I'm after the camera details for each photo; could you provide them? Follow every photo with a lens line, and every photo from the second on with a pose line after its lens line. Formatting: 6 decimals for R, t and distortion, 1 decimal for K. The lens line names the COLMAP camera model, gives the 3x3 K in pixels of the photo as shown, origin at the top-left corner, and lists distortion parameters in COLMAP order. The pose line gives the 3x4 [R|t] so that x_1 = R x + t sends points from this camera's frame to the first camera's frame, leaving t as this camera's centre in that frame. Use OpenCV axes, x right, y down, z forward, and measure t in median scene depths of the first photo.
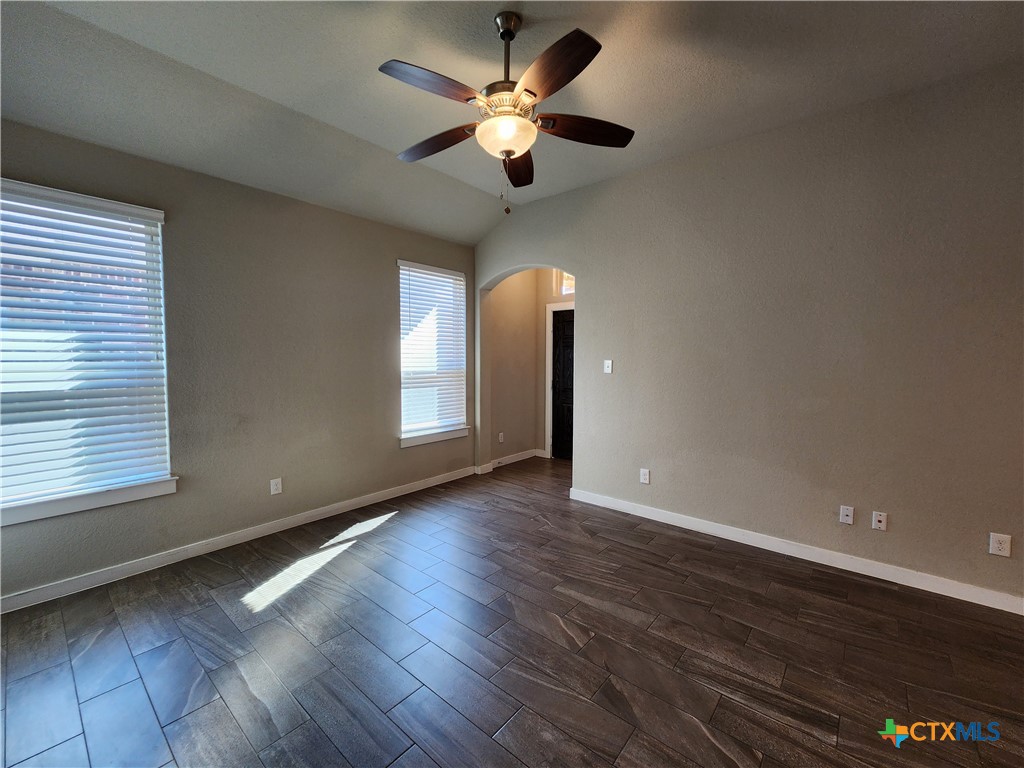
lens RADIAL K [[416.9, 0, 522.9], [0, 416.9, 382.1], [0, 0, 1]] dist [0.002870, -0.002235]
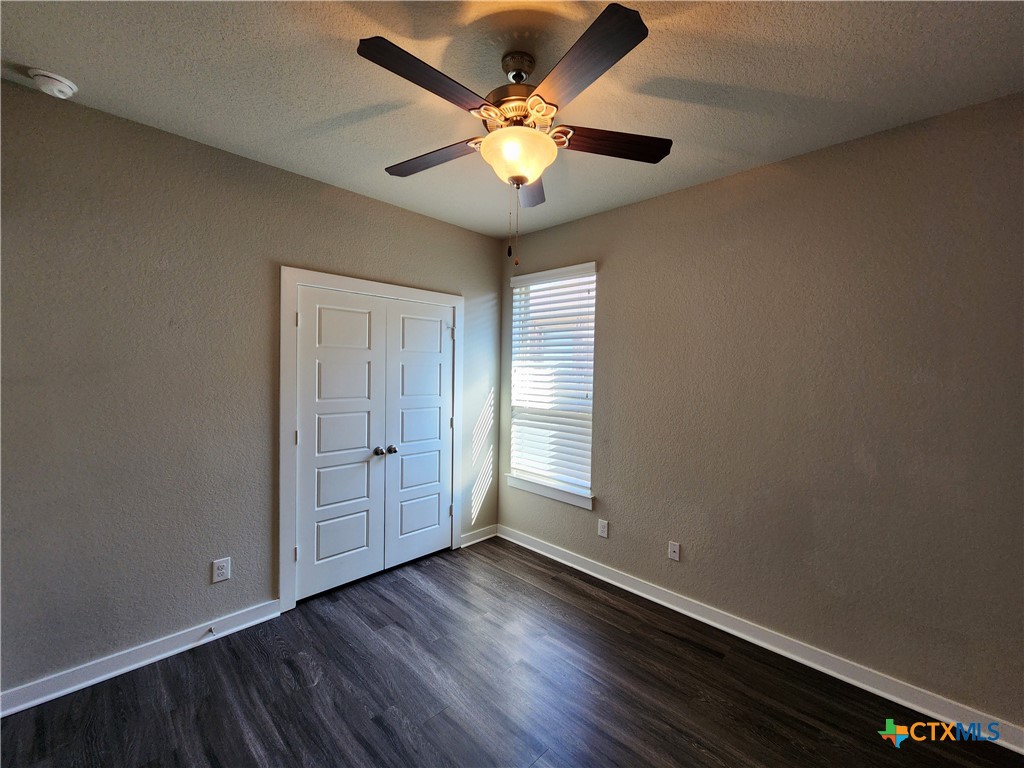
lens RADIAL K [[416.9, 0, 537.1], [0, 416.9, 382.0], [0, 0, 1]] dist [0.002870, -0.002235]
pose [[-0.048947, 0.038355, -0.998065, 0.242456], [-0.074001, 0.996377, 0.041919, -0.099019], [0.996056, 0.075909, -0.045931, 0.769871]]
